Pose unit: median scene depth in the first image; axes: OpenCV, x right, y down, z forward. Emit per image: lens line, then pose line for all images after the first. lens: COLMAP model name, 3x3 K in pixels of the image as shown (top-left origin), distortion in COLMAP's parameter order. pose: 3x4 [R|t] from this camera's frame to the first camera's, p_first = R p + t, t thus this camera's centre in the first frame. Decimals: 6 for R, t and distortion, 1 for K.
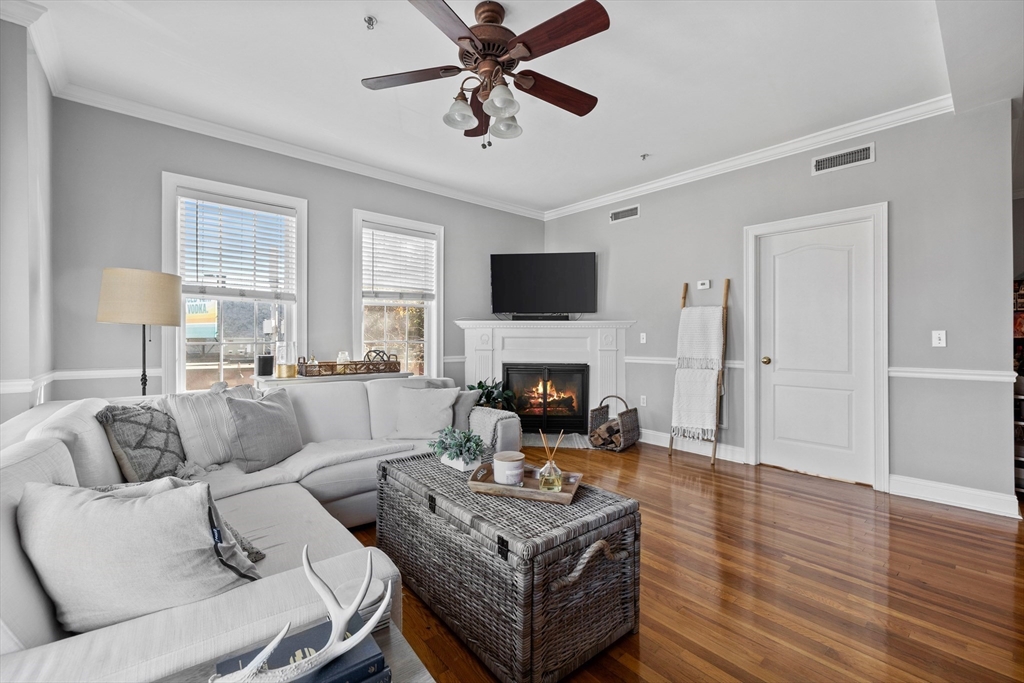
lens RADIAL K [[426.5, 0, 521.6], [0, 426.5, 335.9], [0, 0, 1]] dist [-0.001343, -0.000141]
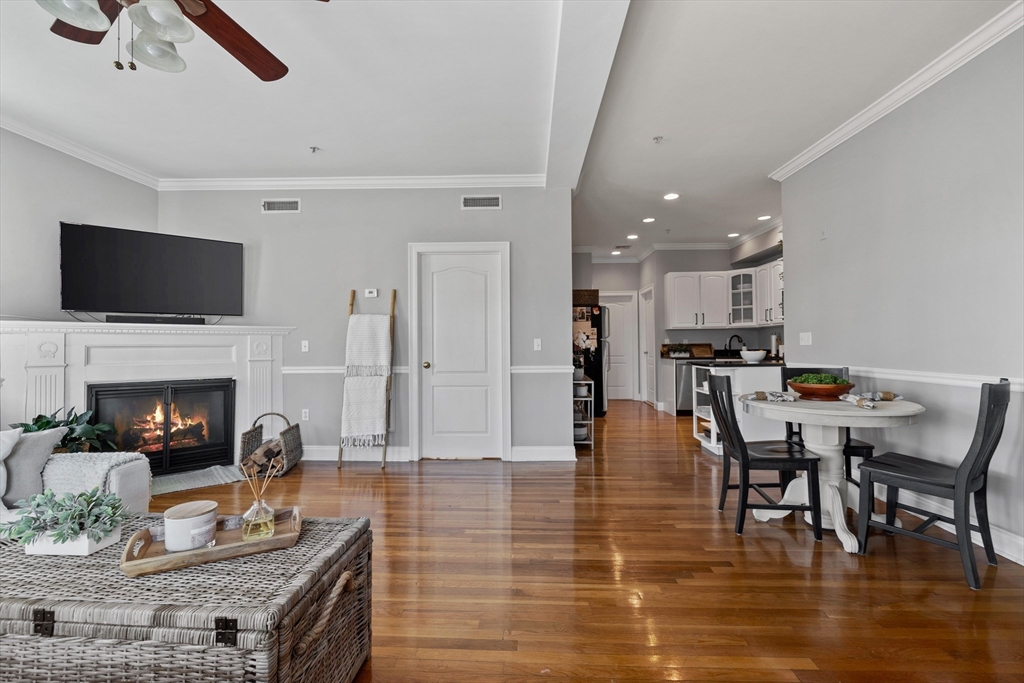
lens RADIAL K [[433.0, 0, 512.2], [0, 433.0, 340.3], [0, 0, 1]] dist [0.001588, 0.000144]
pose [[0.699501, 0.000832, 0.714632, -0.082572], [0.004386, 0.999975, -0.005457, -0.000144], [-0.714619, 0.006951, 0.699480, 0.041381]]
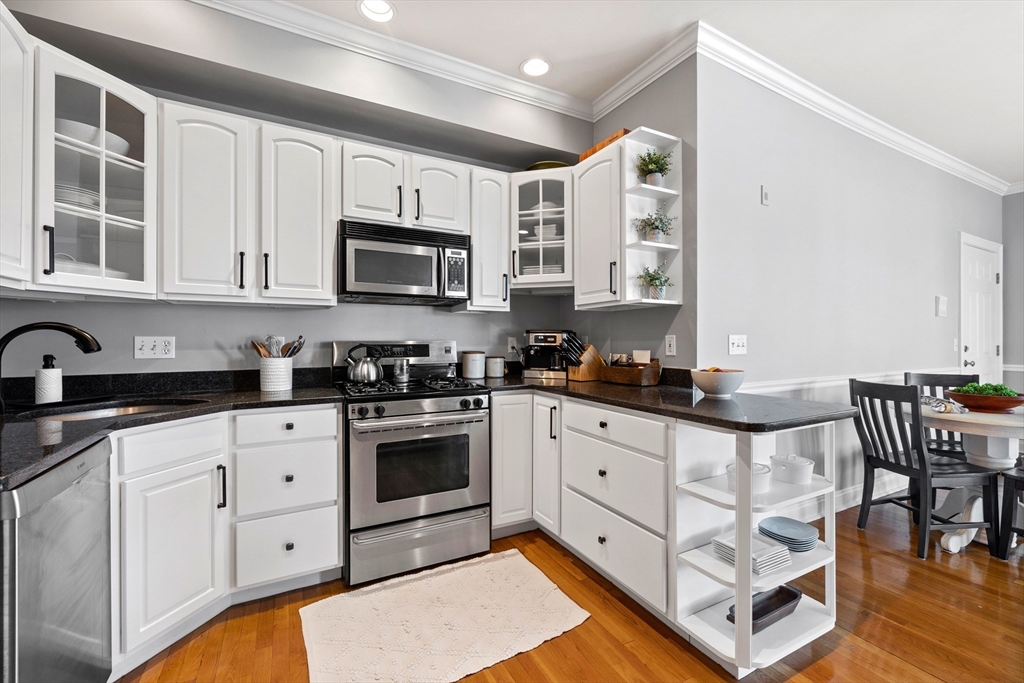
lens RADIAL K [[436.3, 0, 522.6], [0, 436.3, 342.1], [0, 0, 1]] dist [0.001048, 0.000073]
pose [[-0.976965, -0.000143, 0.213398, 1.271155], [-0.000988, 0.999992, -0.003855, -0.007355], [-0.213396, -0.003977, -0.976958, 0.941027]]
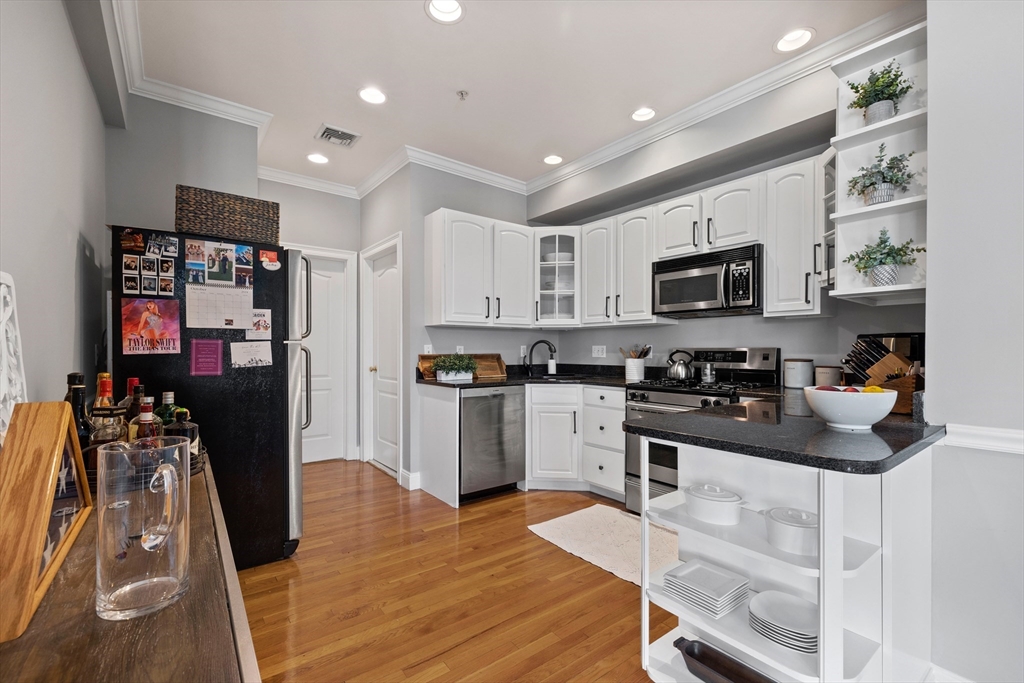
lens RADIAL K [[431.4, 0, 524.7], [0, 431.4, 350.5], [0, 0, 1]] dist [0.001056, 0.000051]
pose [[0.036578, -0.003683, 0.999324, 0.797293], [-0.010652, 0.999935, 0.004075, -0.006468], [-0.999274, -0.010794, 0.036536, 0.631817]]
